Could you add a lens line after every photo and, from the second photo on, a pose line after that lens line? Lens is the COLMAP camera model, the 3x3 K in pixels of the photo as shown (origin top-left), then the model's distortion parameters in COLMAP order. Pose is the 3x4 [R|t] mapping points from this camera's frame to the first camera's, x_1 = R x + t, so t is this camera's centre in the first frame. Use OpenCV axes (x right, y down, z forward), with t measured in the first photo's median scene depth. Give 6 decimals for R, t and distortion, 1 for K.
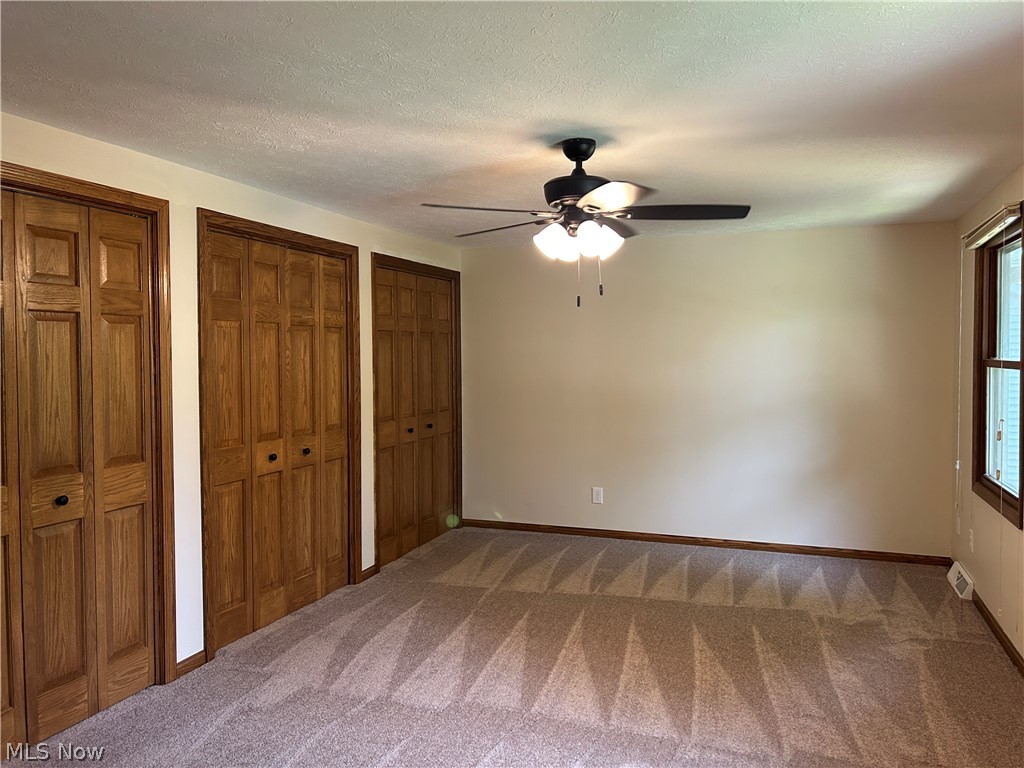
lens RADIAL K [[766.9, 0, 525.9], [0, 766.9, 385.2], [0, 0, 1]] dist [0.093044, -0.154646]
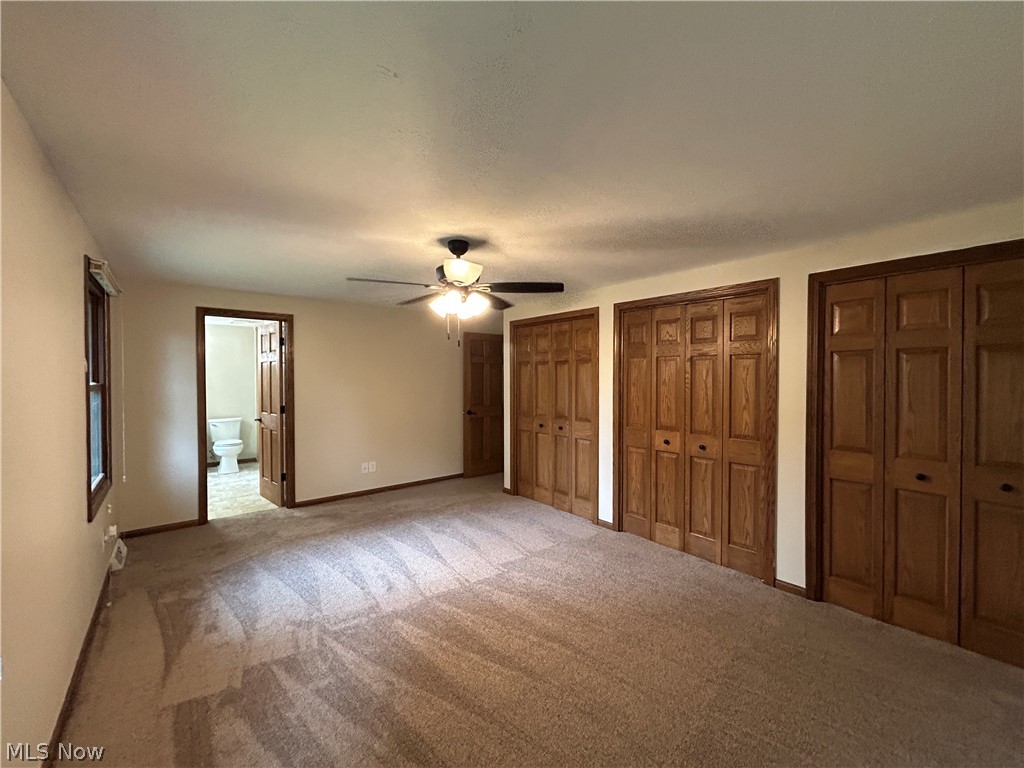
lens RADIAL K [[384.0, 0, 512.0], [0, 384.0, 384.0], [0, 0, 1]] dist [-0.016039, 0.000057]
pose [[-0.498102, 0.008945, -0.867072, 0.491360], [-0.043956, 0.998401, 0.035551, -0.037192], [0.866003, 0.055822, -0.496913, 1.073567]]
